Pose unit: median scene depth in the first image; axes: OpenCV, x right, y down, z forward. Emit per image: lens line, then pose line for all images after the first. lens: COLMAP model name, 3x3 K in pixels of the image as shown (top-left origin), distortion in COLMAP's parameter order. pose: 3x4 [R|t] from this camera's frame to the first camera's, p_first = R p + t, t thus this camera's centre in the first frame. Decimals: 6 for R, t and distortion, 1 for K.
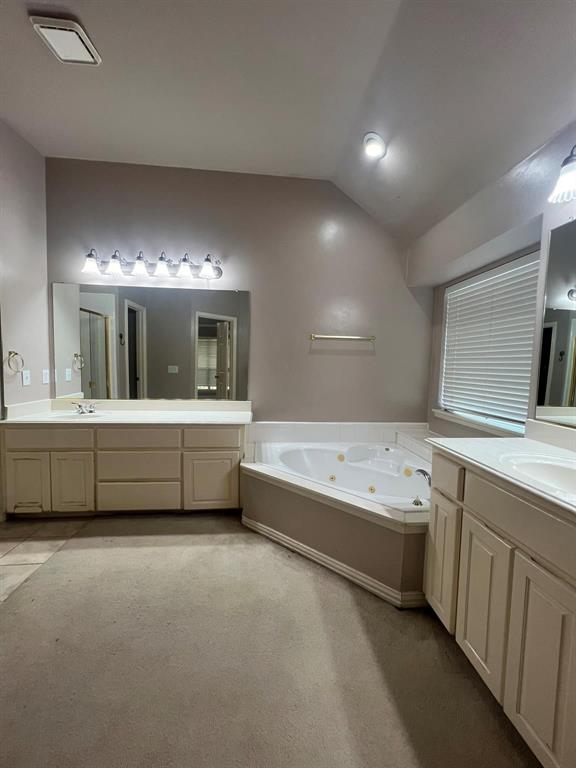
lens RADIAL K [[309.6, 0, 287.7], [0, 309.6, 384.2], [0, 0, 1]] dist [0.002894, 0.000027]
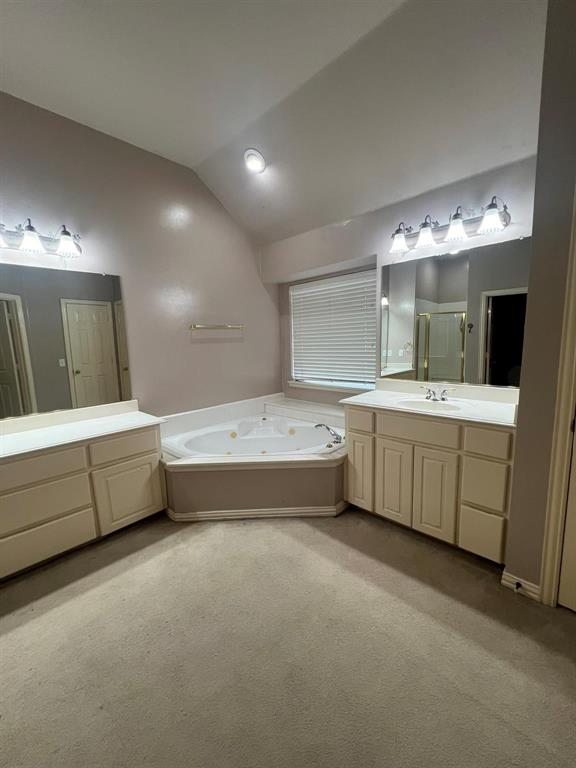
lens RADIAL K [[309.6, 0, 288.6], [0, 309.6, 385.1], [0, 0, 1]] dist [0.002894, 0.000027]
pose [[0.754656, -0.143505, 0.640235, -0.439198], [0.095111, 0.989408, 0.109661, -0.054431], [-0.649191, -0.021863, 0.760311, 0.021243]]
